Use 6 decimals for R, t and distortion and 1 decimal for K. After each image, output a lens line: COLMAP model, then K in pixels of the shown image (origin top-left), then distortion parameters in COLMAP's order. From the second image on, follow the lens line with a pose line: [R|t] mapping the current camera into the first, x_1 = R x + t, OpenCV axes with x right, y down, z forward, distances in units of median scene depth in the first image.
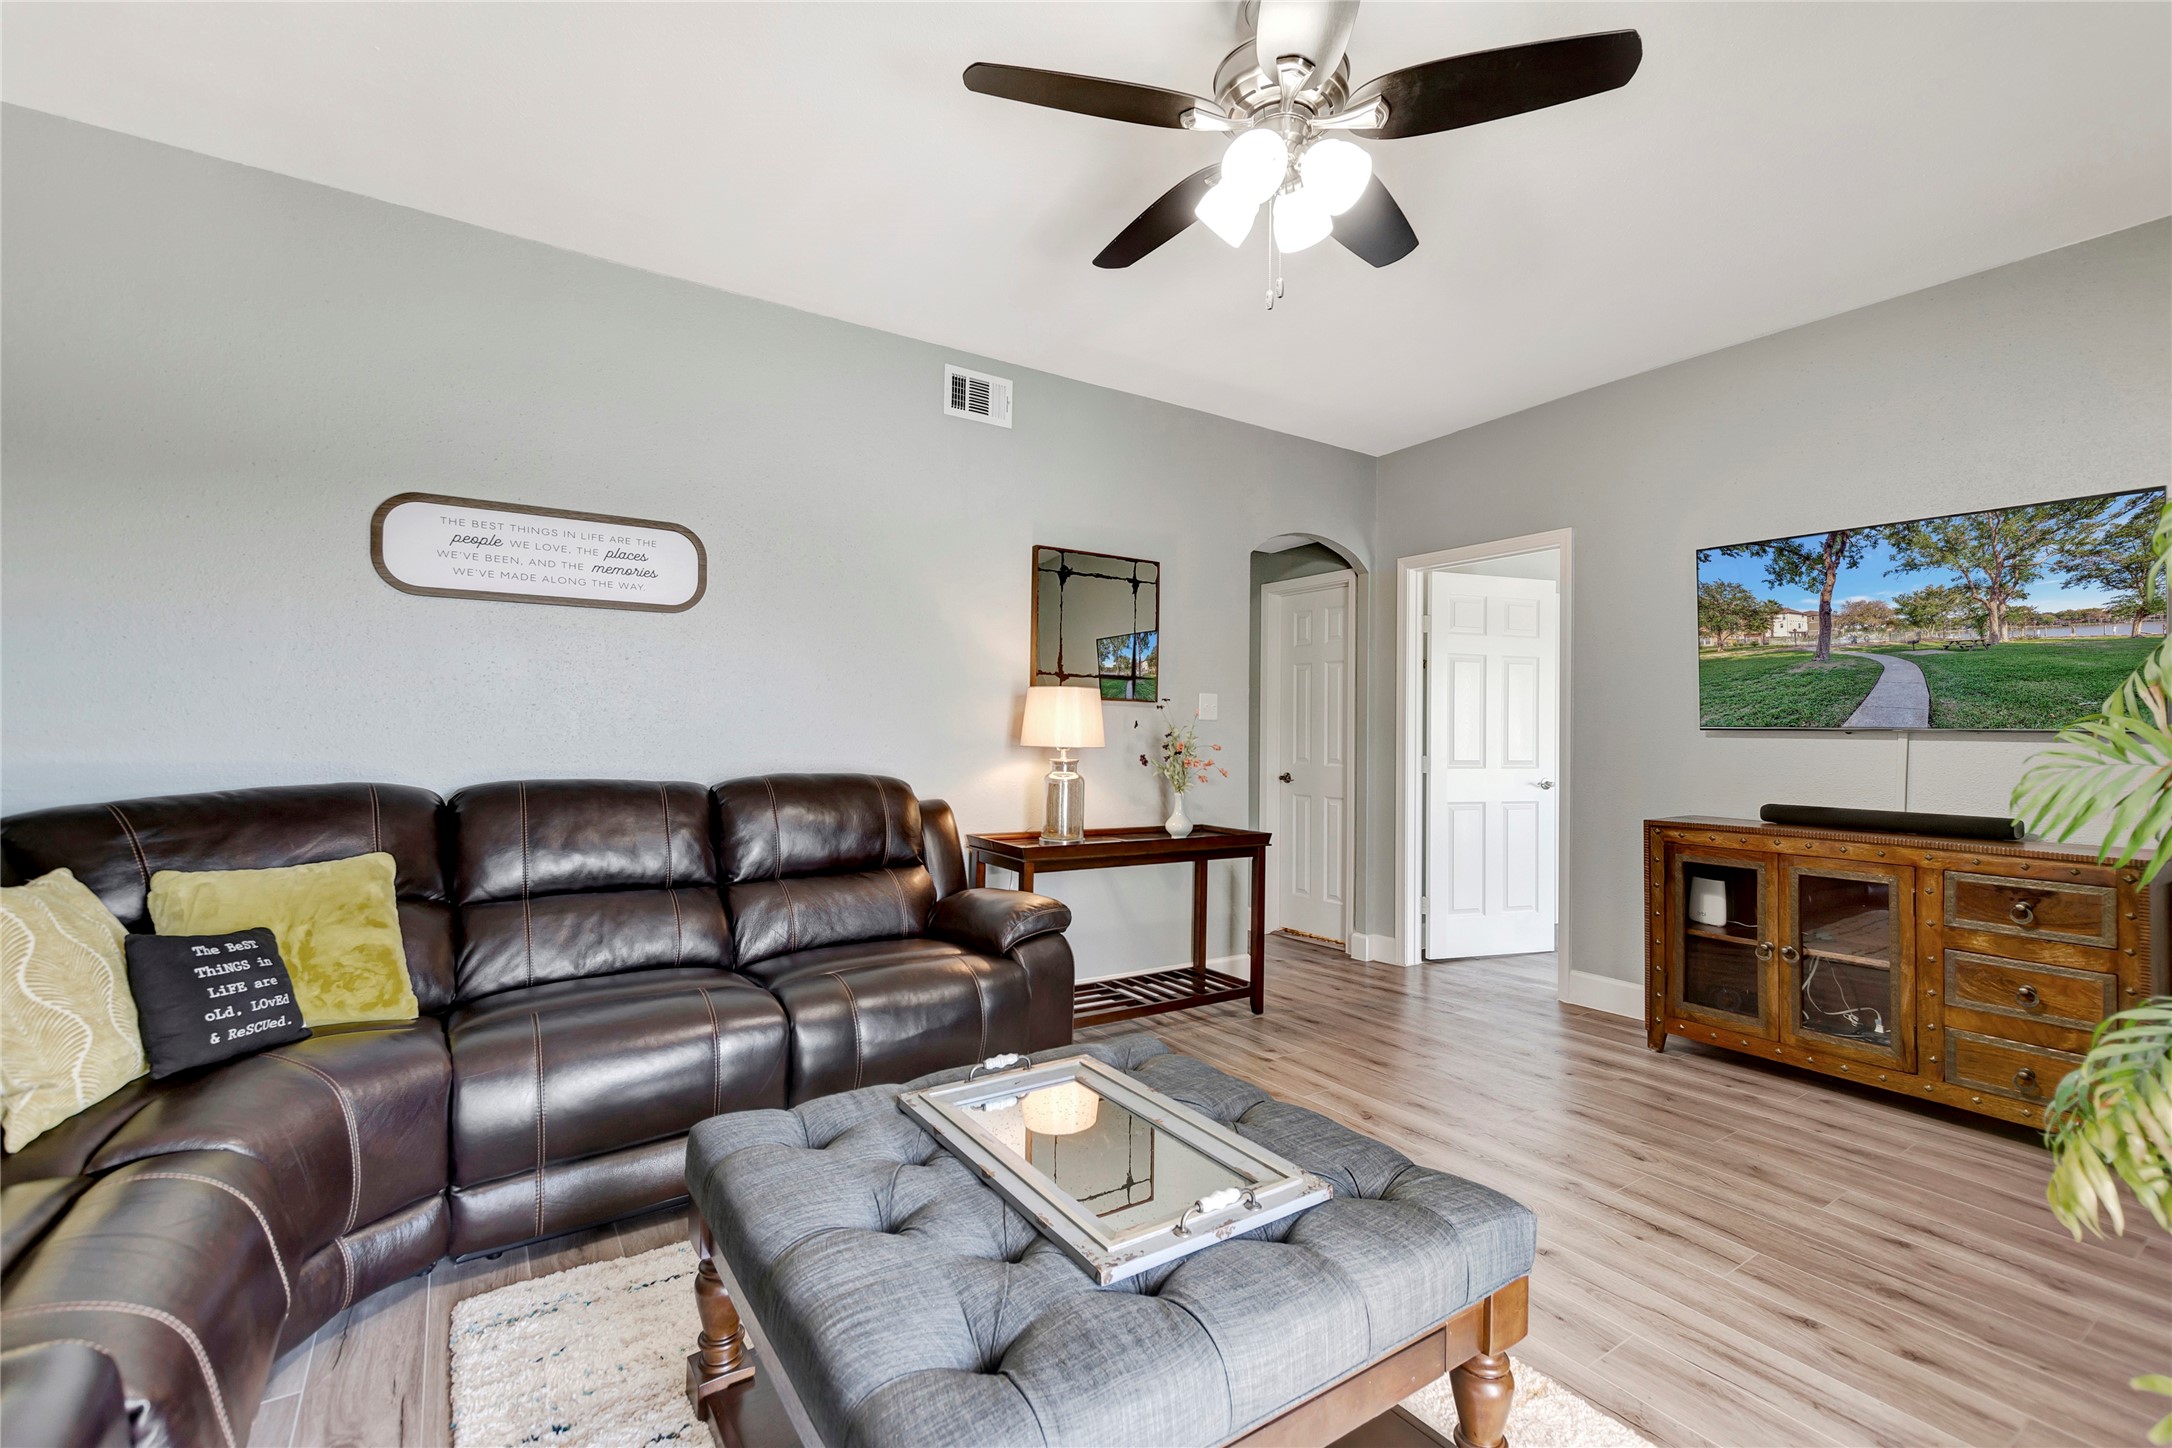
lens RADIAL K [[953.9, 0, 1096.2], [0, 953.9, 723.2], [0, 0, 1]] dist [0.004991, -0.001847]
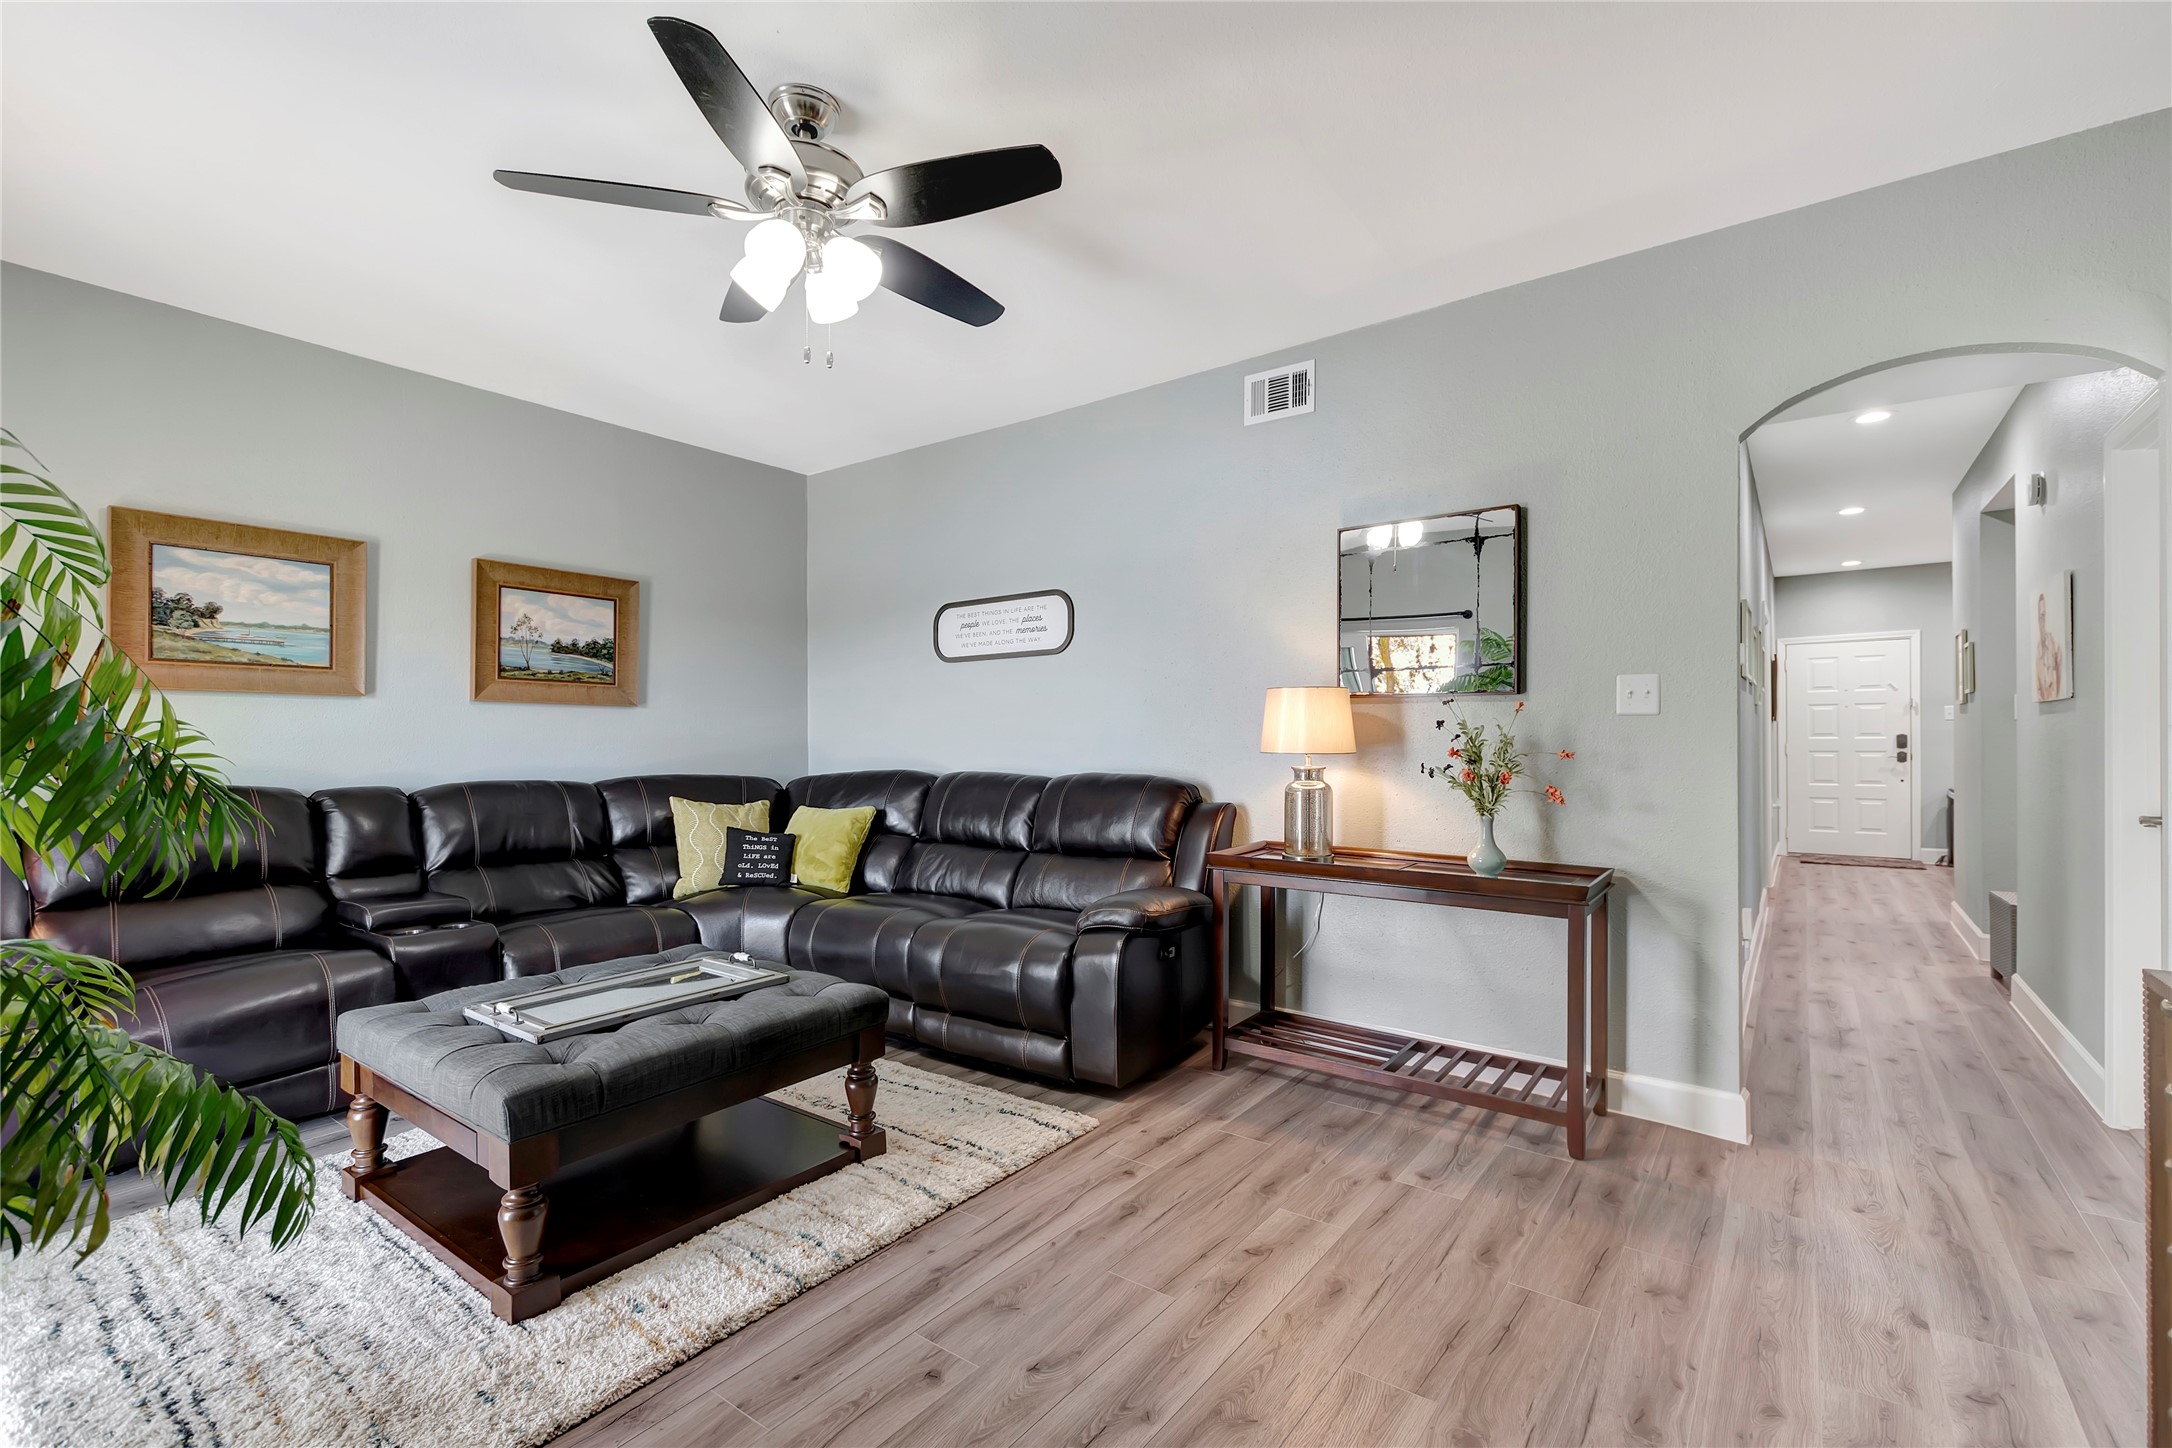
lens RADIAL K [[953.9, 0, 1083.3], [0, 953.9, 731.7], [0, 0, 1]] dist [0.004991, -0.001847]
pose [[0.327119, -0.014504, -0.944872, 0.754985], [0.017996, 0.999796, -0.009117, 0.008882], [0.944812, -0.014021, 0.327314, 0.505795]]
